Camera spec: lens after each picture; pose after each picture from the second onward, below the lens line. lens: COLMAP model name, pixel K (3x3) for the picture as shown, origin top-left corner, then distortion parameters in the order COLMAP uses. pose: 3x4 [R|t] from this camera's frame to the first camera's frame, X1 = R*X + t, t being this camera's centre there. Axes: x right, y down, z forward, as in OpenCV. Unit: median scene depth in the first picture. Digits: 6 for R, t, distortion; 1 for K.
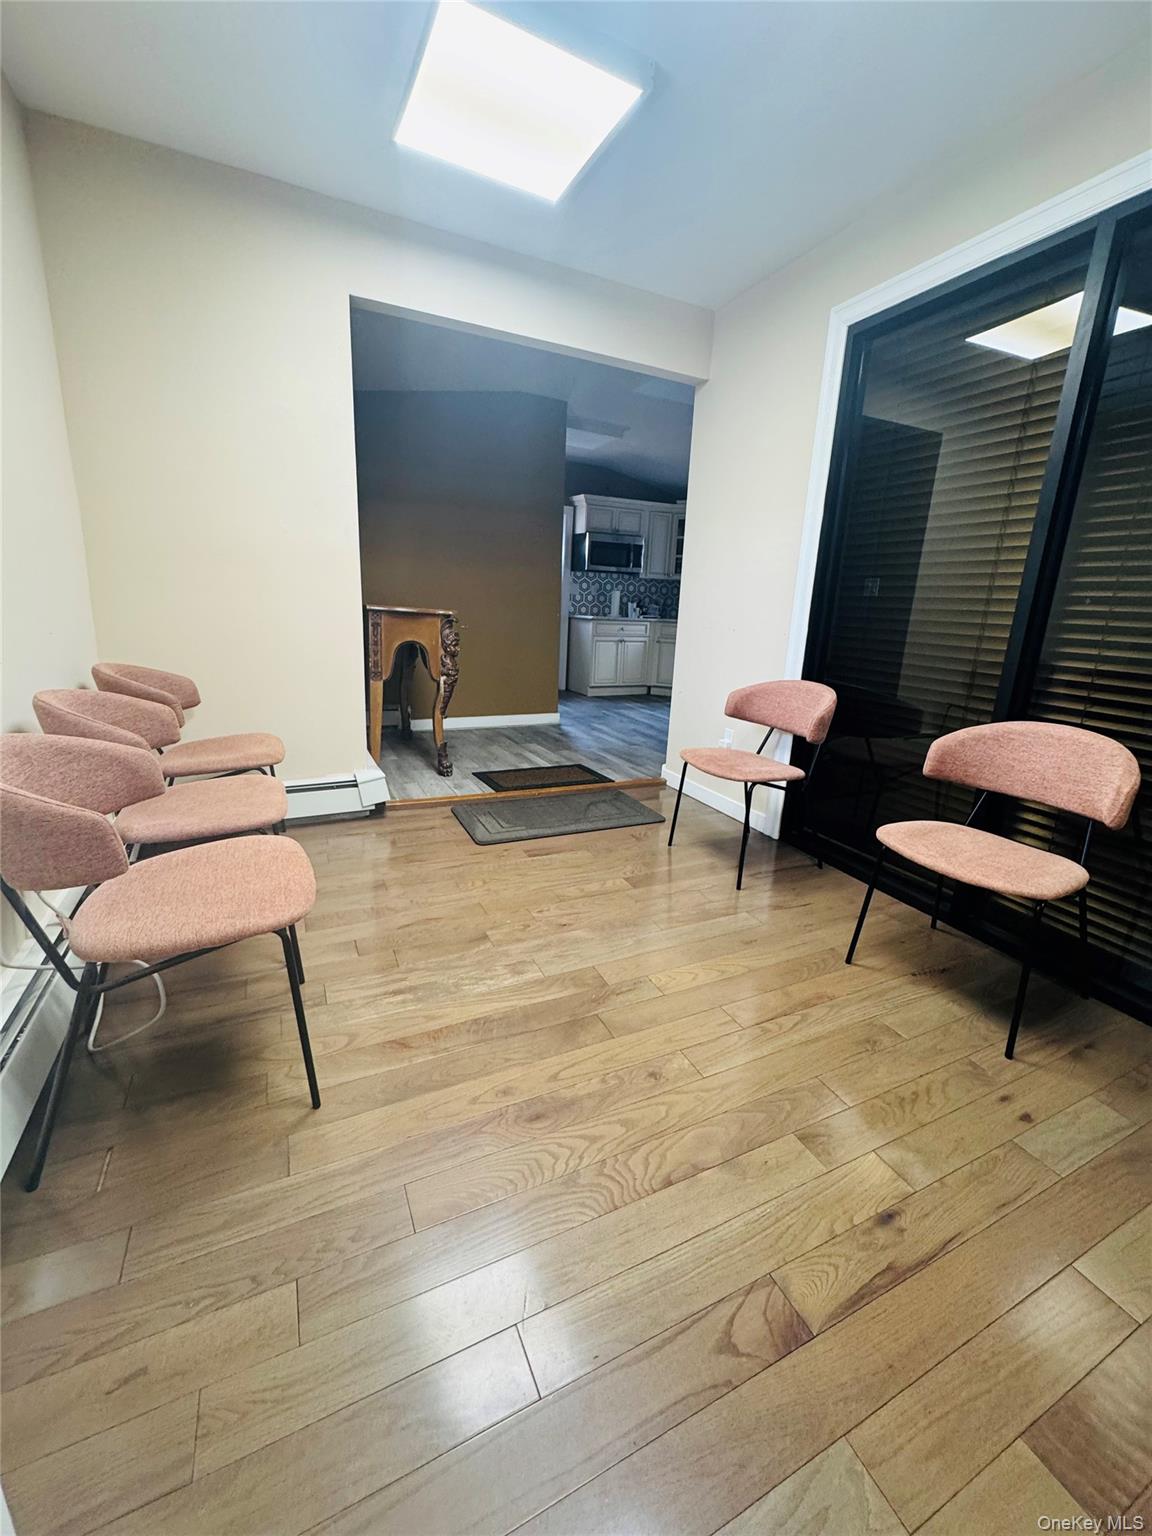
lens RADIAL K [[611.4, 0, 577.3], [0, 611.4, 762.6], [0, 0, 1]] dist [-0.001484, 0.000036]
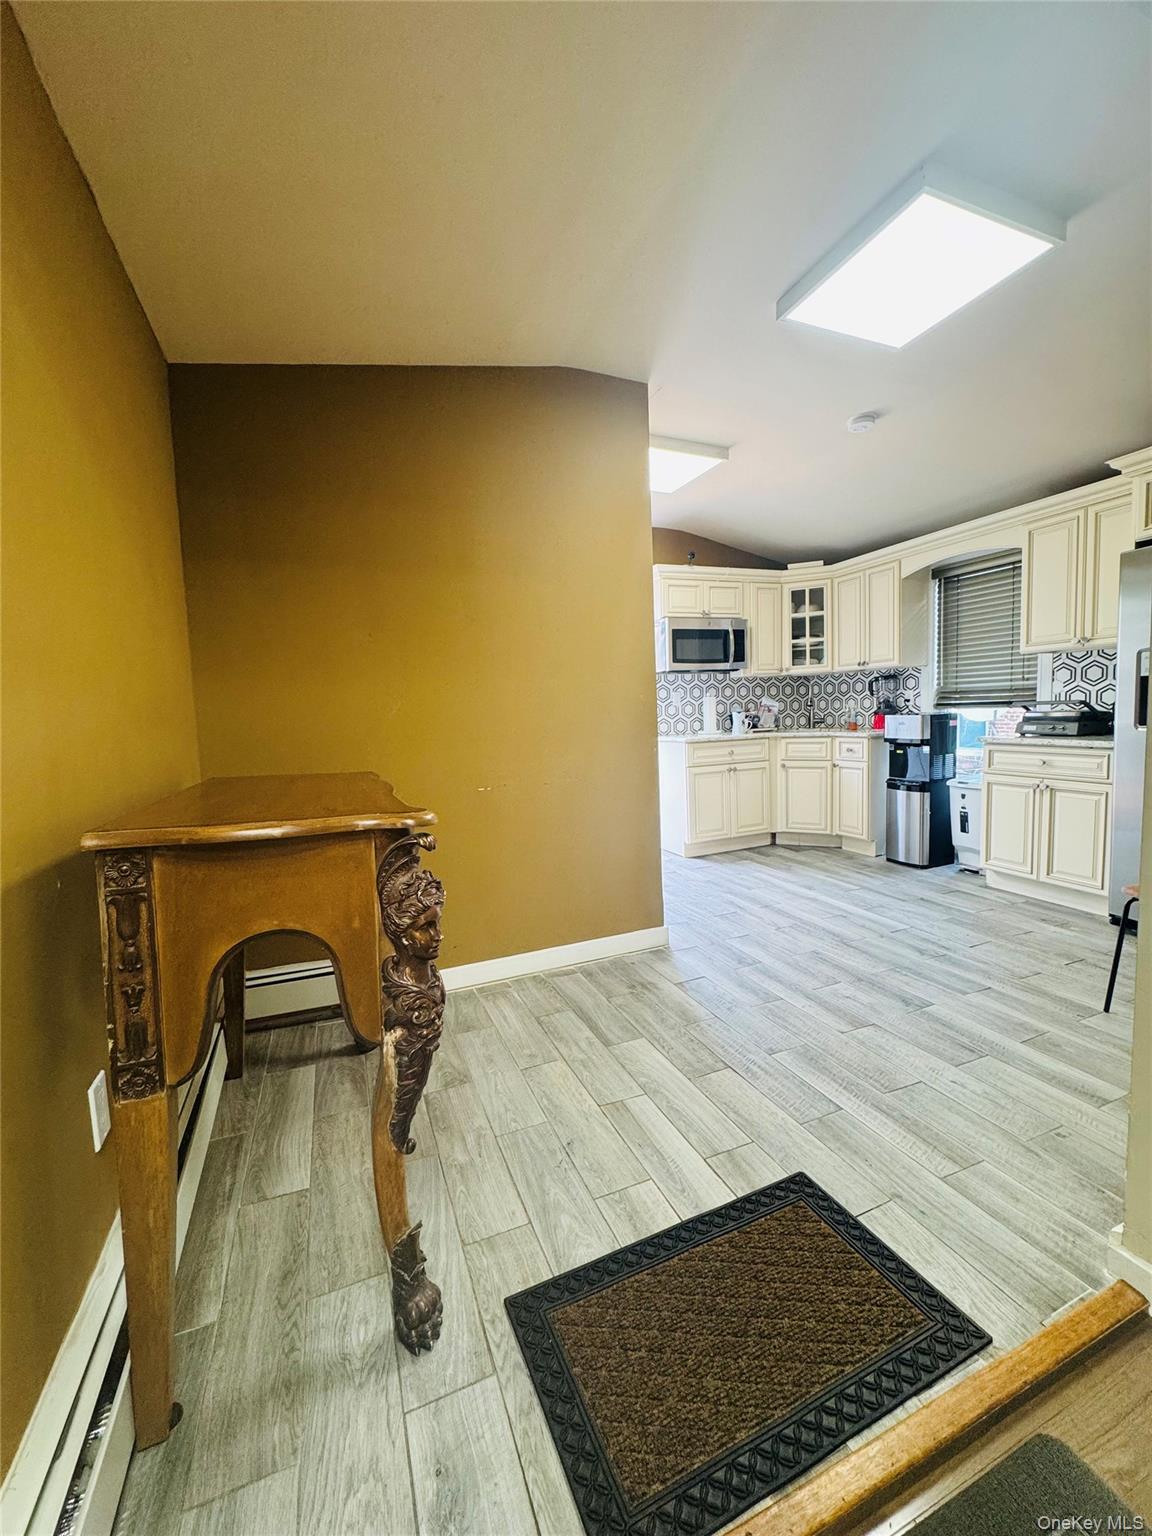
lens RADIAL K [[611.4, 0, 577.3], [0, 611.4, 762.6], [0, 0, 1]] dist [-0.001484, 0.000036]
pose [[0.995607, -0.072389, -0.059385, -0.050244], [0.061187, 0.983098, -0.172550, -0.102402], [0.070872, 0.168158, 0.983209, 0.336229]]
